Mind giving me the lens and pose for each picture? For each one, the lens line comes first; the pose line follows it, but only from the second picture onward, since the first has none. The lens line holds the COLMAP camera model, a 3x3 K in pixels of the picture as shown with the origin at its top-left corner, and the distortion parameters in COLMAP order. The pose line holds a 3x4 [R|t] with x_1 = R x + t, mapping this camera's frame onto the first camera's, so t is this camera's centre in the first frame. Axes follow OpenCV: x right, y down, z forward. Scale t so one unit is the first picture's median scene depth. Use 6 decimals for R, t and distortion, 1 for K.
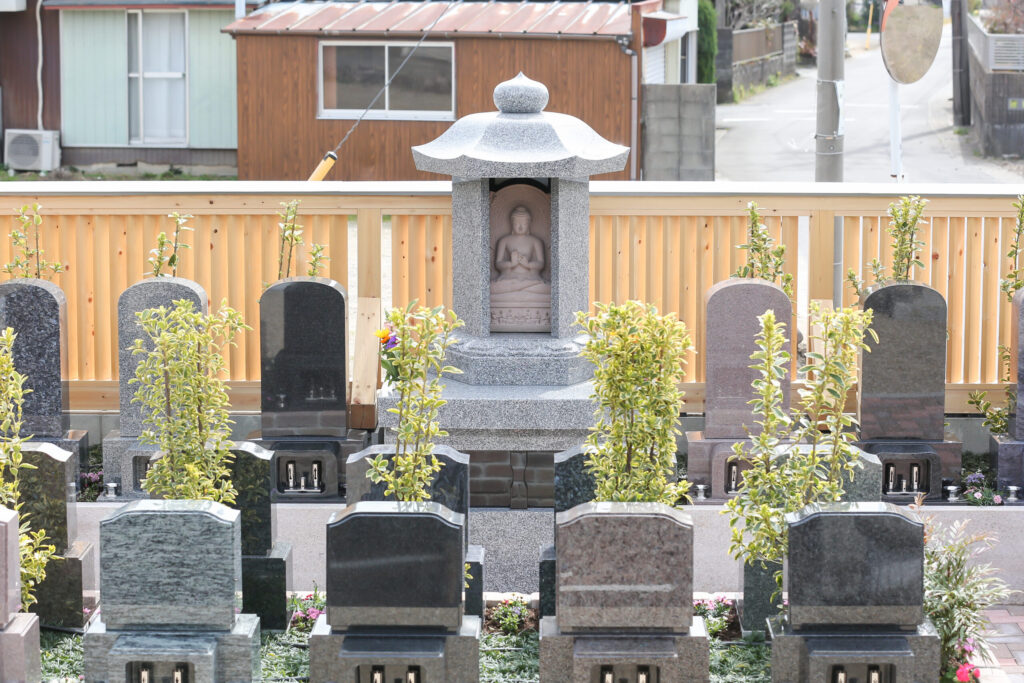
lens RADIAL K [[2565.6, 0, 512.0], [0, 2565.6, 341.5], [0, 0, 1]] dist [-0.111408, -0.681292]
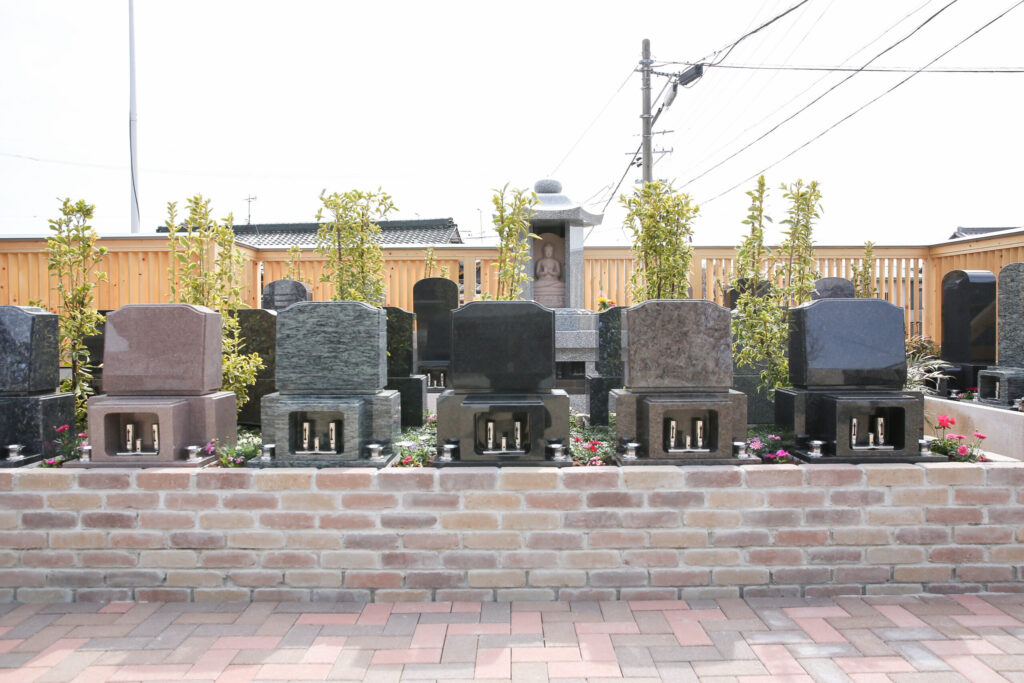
lens RADIAL K [[779.8, 0, 512.0], [0, 779.8, 341.5], [0, 0, 1]] dist [-0.083228, 0.094689]
pose [[0.999889, -0.006817, 0.013237, -0.033182], [0.008471, 0.991580, -0.129215, 0.098787], [-0.012244, 0.129313, 0.991528, 0.434082]]
